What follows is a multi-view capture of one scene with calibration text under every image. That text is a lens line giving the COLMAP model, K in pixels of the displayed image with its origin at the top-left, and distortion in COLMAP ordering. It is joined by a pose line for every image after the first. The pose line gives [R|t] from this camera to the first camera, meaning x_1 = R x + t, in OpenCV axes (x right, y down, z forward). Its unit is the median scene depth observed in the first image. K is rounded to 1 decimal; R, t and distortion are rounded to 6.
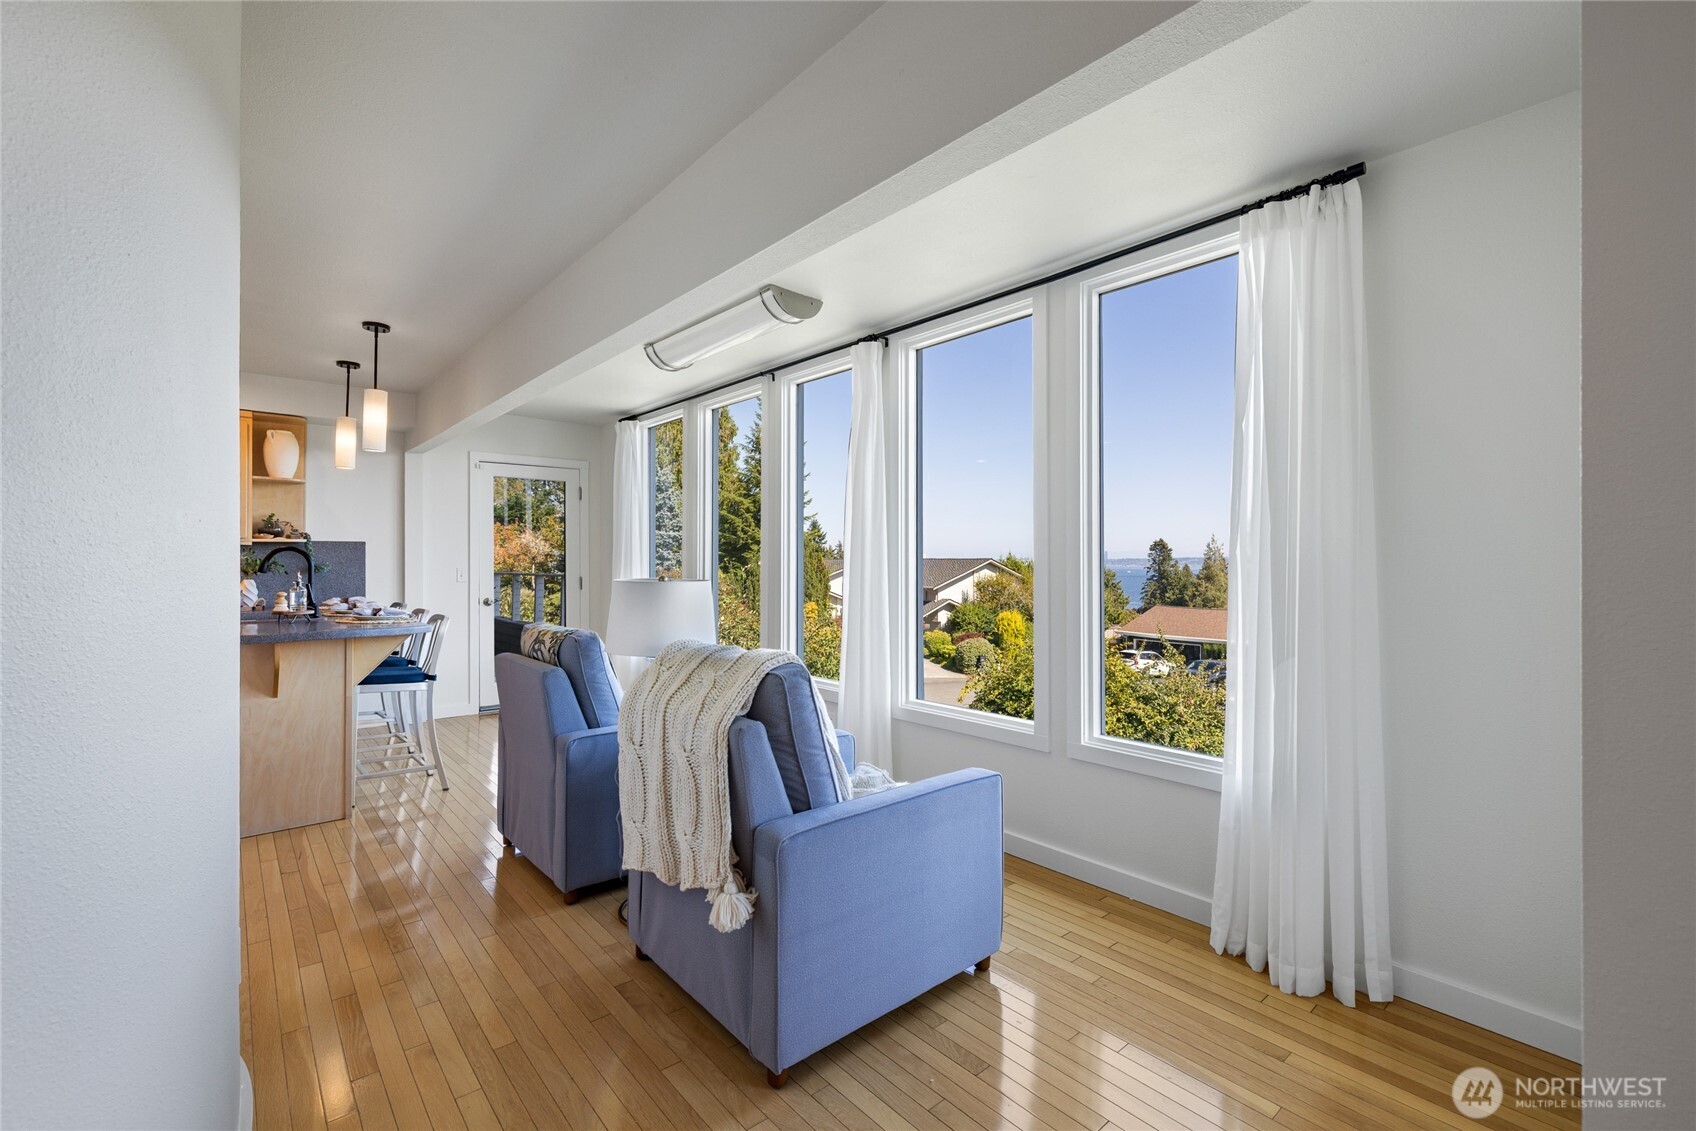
lens RADIAL K [[713.4, 0, 844.2], [0, 713.4, 561.8], [0, 0, 1]] dist [-0.000823, -0.000012]
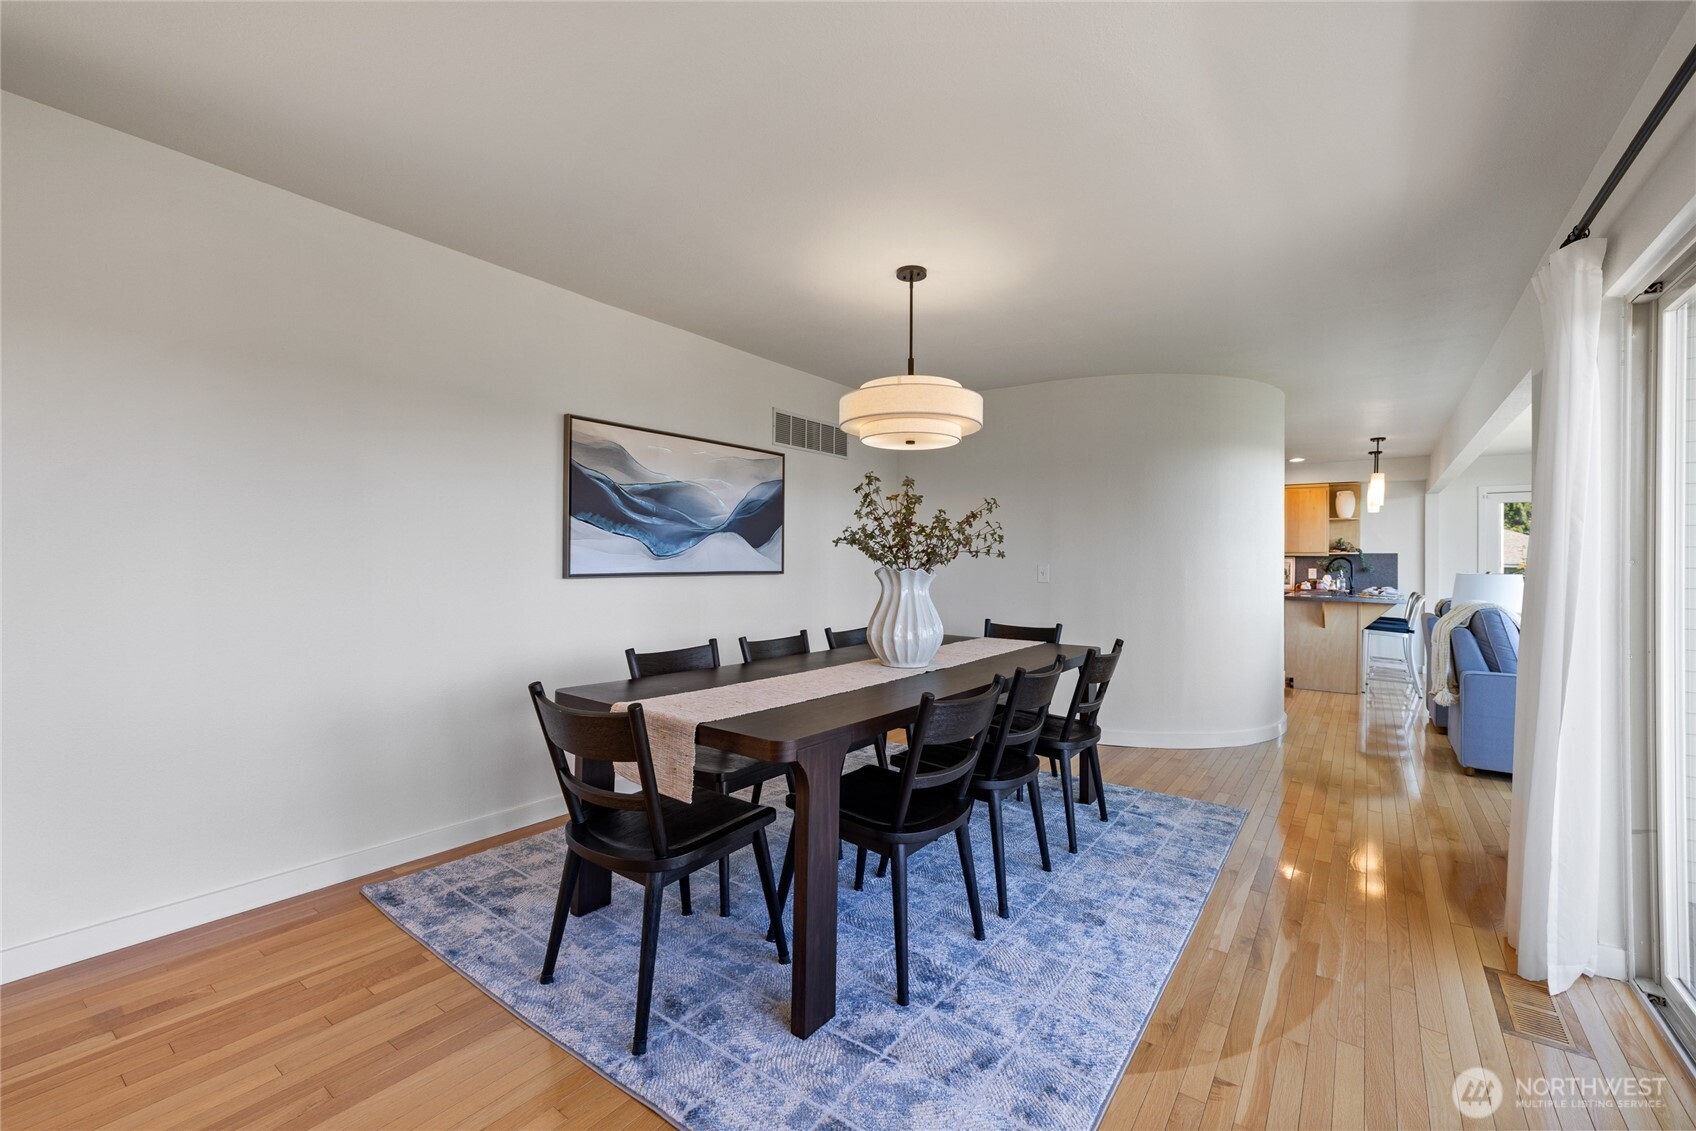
lens RADIAL K [[713.4, 0, 852.7], [0, 713.4, 559.4], [0, 0, 1]] dist [-0.000823, -0.000012]
pose [[0.231440, 0.001434, -0.972848, 0.655188], [-0.013820, 0.999903, -0.001814, 0.004830], [0.972751, 0.013865, 0.231438, -0.600329]]
